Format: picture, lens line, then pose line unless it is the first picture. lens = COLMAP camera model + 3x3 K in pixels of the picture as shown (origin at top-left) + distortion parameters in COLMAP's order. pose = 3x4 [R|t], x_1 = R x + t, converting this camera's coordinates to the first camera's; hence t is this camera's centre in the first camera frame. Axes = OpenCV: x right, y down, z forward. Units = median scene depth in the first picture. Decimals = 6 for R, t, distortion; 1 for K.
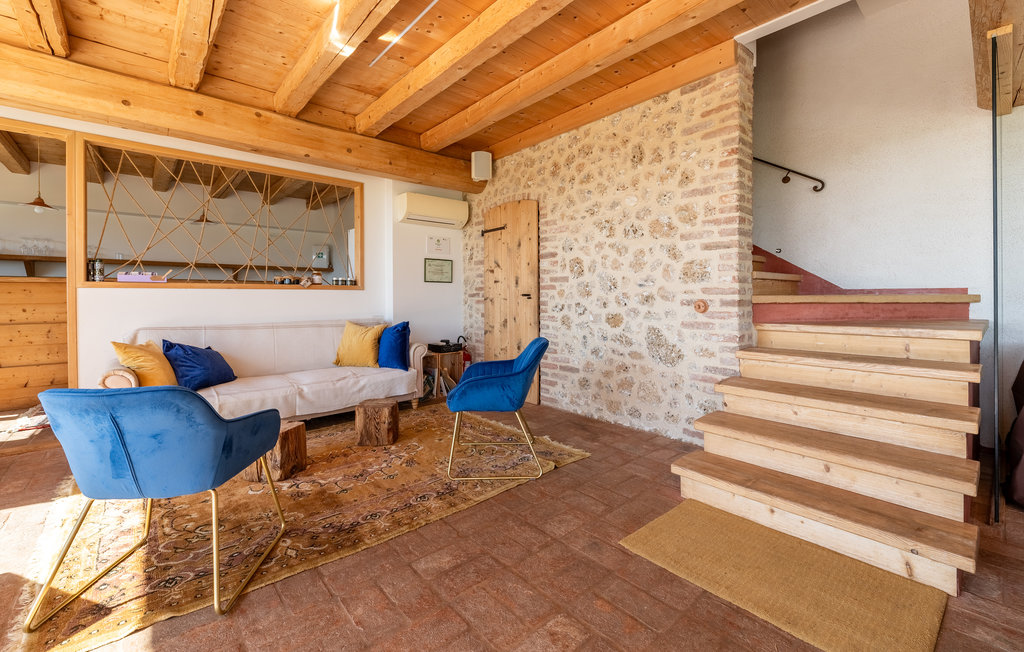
lens RADIAL K [[421.0, 0, 509.7], [0, 421.0, 296.4], [0, 0, 1]] dist [0.001756, 0.000169]
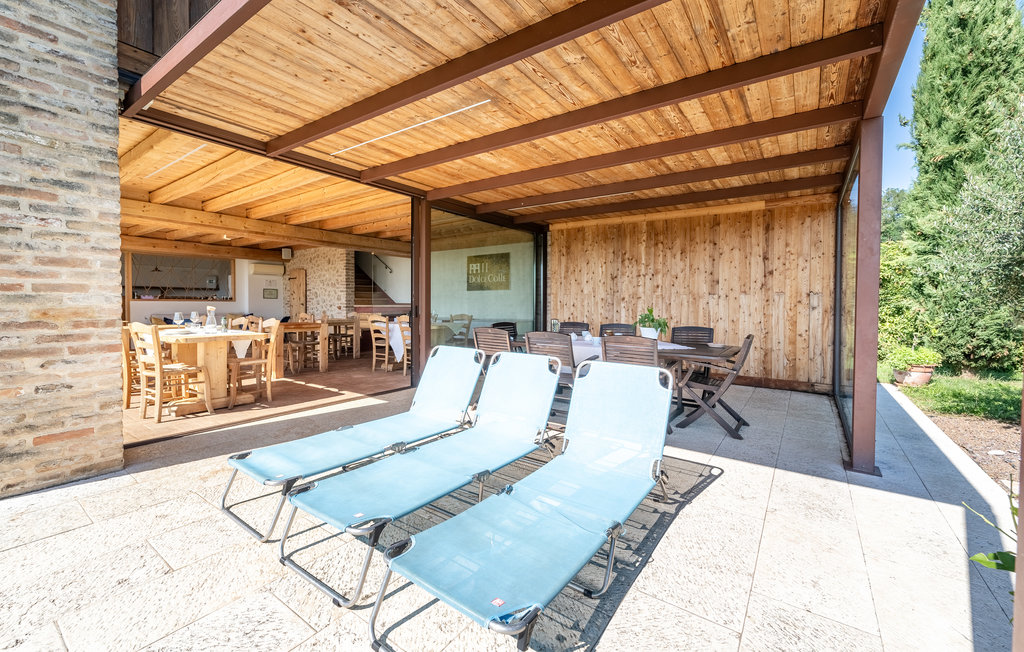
lens RADIAL K [[415.9, 0, 511.6], [0, 415.9, 312.0], [0, 0, 1]] dist [0.000949, -0.000042]
pose [[0.973214, 0.003490, 0.229875, 0.867165], [-0.007667, 0.999821, 0.017279, -0.010084], [-0.229774, -0.018578, 0.973067, -2.265799]]
